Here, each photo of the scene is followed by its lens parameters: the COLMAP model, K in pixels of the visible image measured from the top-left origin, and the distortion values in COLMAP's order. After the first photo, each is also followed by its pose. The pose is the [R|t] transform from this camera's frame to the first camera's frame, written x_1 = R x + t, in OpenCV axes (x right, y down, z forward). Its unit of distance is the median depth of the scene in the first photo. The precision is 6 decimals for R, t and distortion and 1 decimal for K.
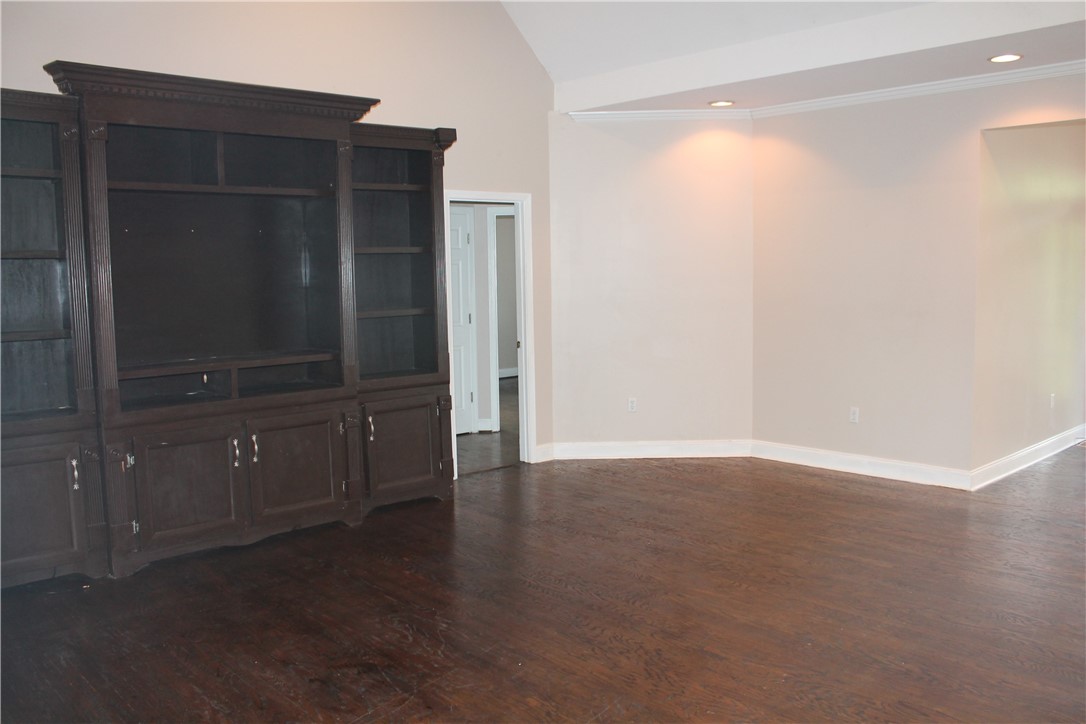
lens RADIAL K [[927.2, 0, 547.3], [0, 927.2, 361.1], [0, 0, 1]] dist [-0.094543, 0.013463]
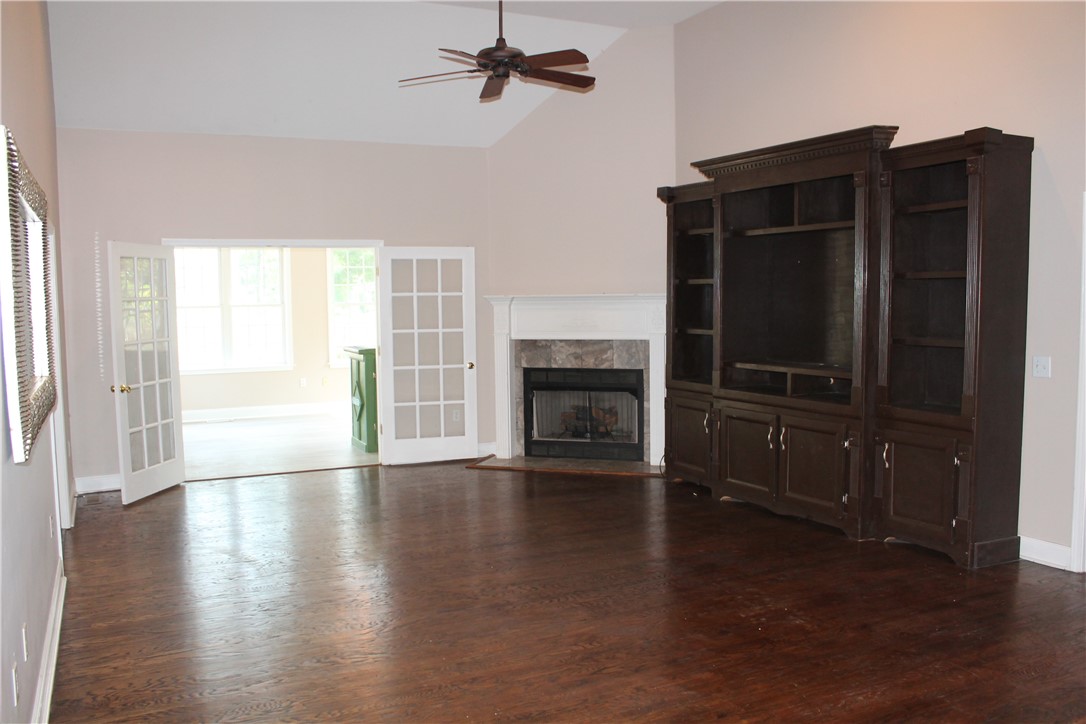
lens RADIAL K [[927.2, 0, 543.7], [0, 927.2, 366.6], [0, 0, 1]] dist [-0.094543, 0.013463]
pose [[-0.280342, 0.100896, -0.954583, 0.920864], [-0.076365, 0.988964, 0.126956, -0.129900], [0.956858, 0.108488, -0.269544, 0.989613]]
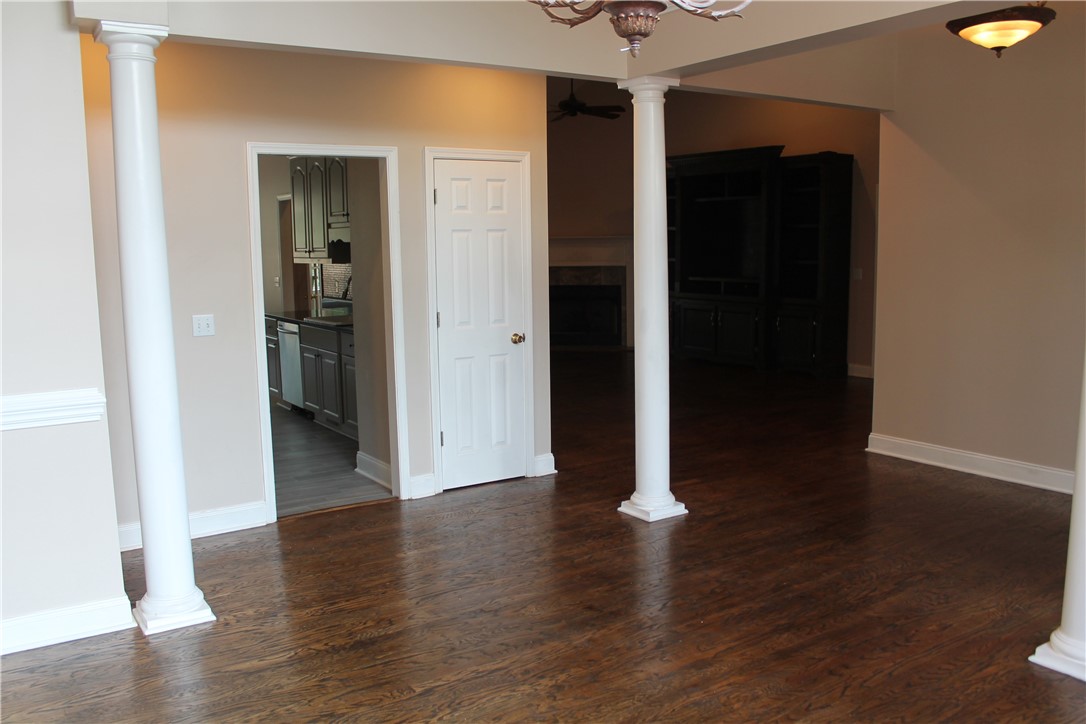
lens RADIAL K [[927.2, 0, 546.0], [0, 927.2, 359.8], [0, 0, 1]] dist [-0.094543, 0.013463]
pose [[-0.148996, 0.157698, -0.976182, 1.839228], [-0.077081, 0.982345, 0.170458, -0.145702], [0.985829, 0.100643, -0.134210, 0.875475]]
